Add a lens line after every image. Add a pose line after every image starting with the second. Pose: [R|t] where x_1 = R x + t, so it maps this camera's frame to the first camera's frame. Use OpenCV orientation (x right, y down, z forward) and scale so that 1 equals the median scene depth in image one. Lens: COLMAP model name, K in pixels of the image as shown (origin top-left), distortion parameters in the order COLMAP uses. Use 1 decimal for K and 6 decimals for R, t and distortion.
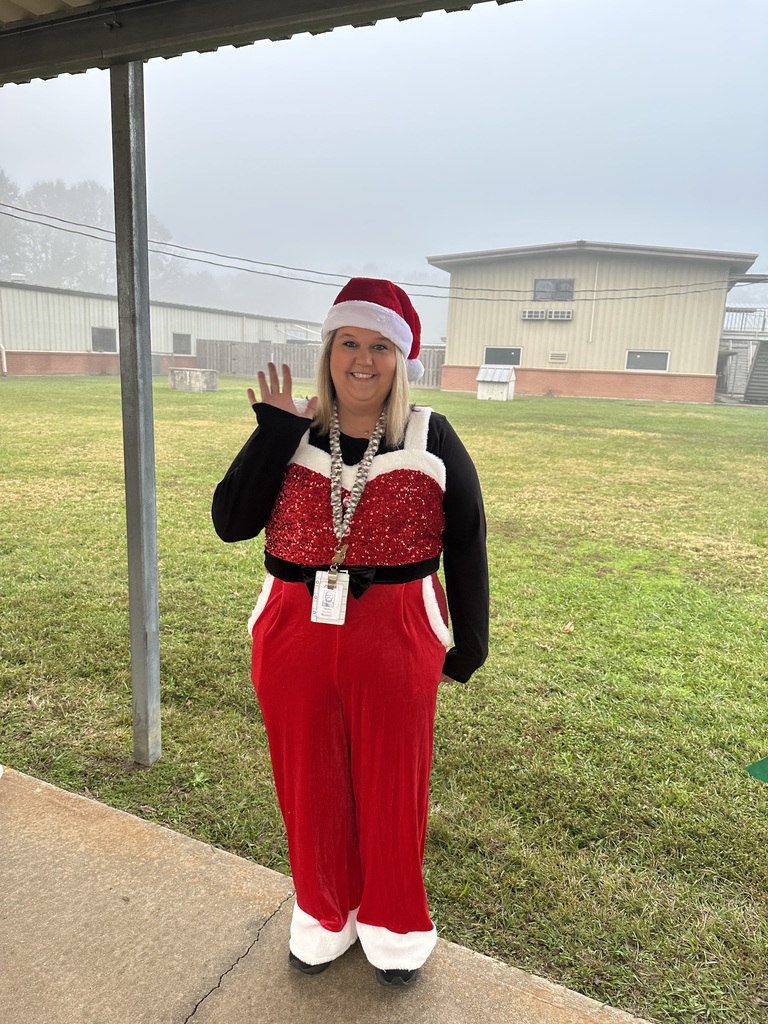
lens RADIAL K [[714.4, 0, 382.7], [0, 714.4, 516.0], [0, 0, 1]] dist [0.041143, -0.049316]
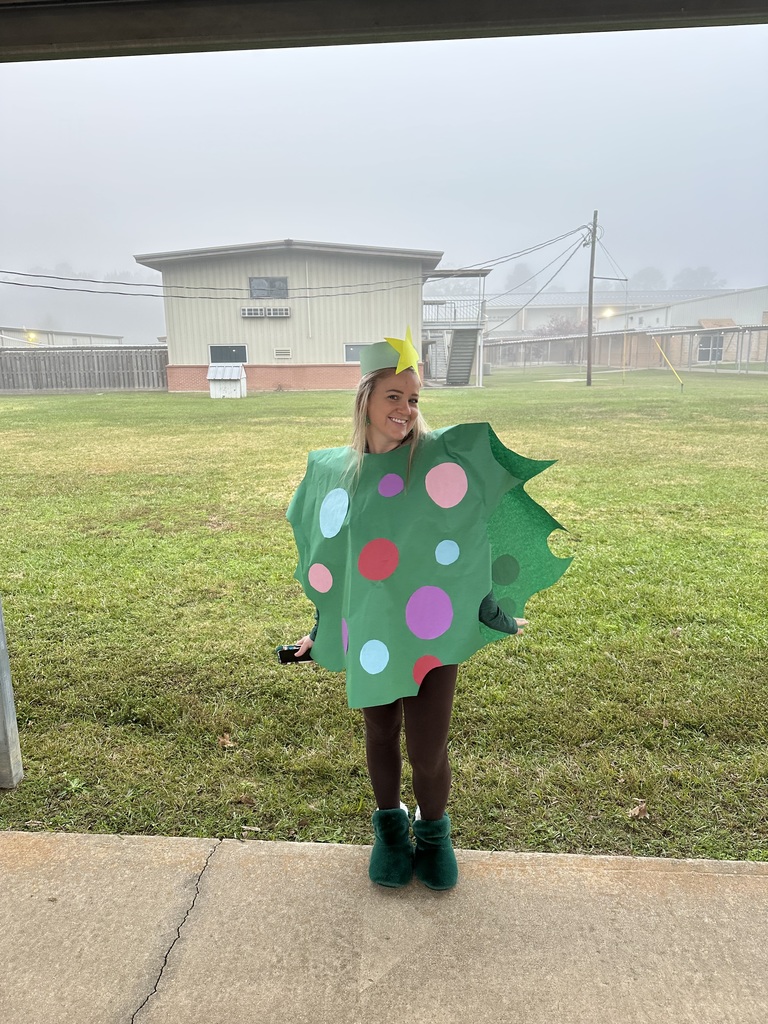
lens RADIAL K [[714.4, 0, 380.8], [0, 714.4, 513.7], [0, 0, 1]] dist [0.041143, -0.049316]
pose [[0.928954, -0.131459, 0.346067, -0.019130], [0.131608, 0.991031, 0.023183, 0.003263], [-0.346011, 0.024009, 0.937923, -0.010460]]
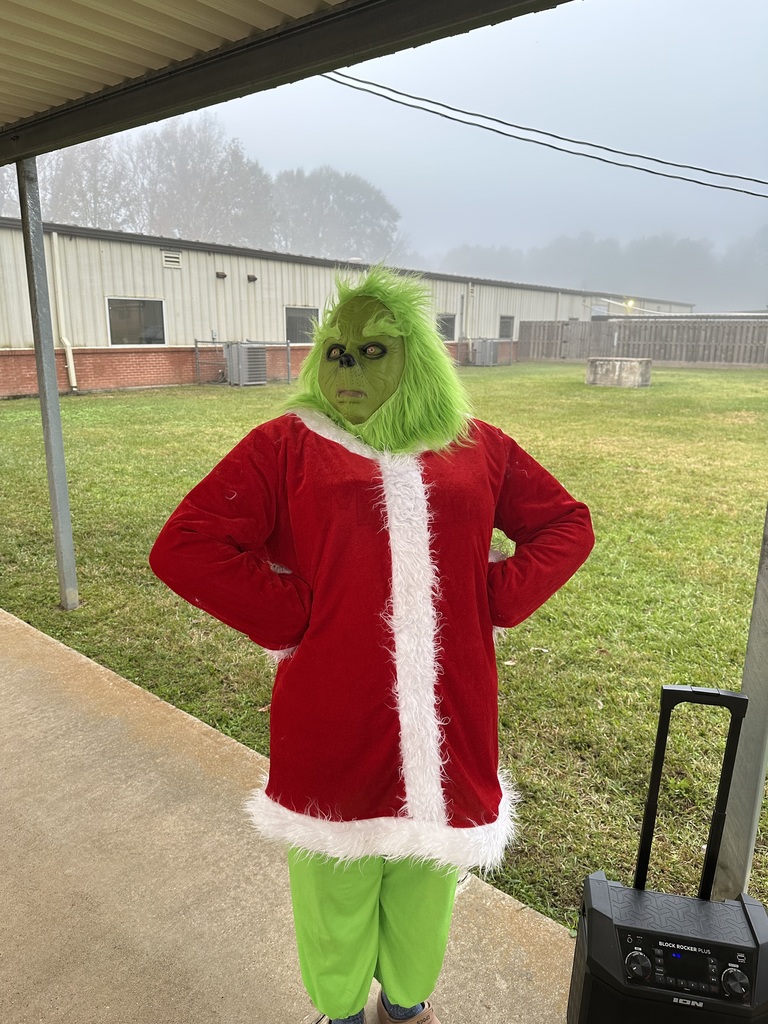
lens RADIAL K [[714.4, 0, 377.1], [0, 714.4, 516.8], [0, 0, 1]] dist [0.041143, -0.049316]
pose [[0.966102, 0.032433, -0.256115, -0.355412], [-0.024353, 0.999102, 0.034660, -0.053822], [0.257009, -0.027248, 0.966025, 0.159635]]
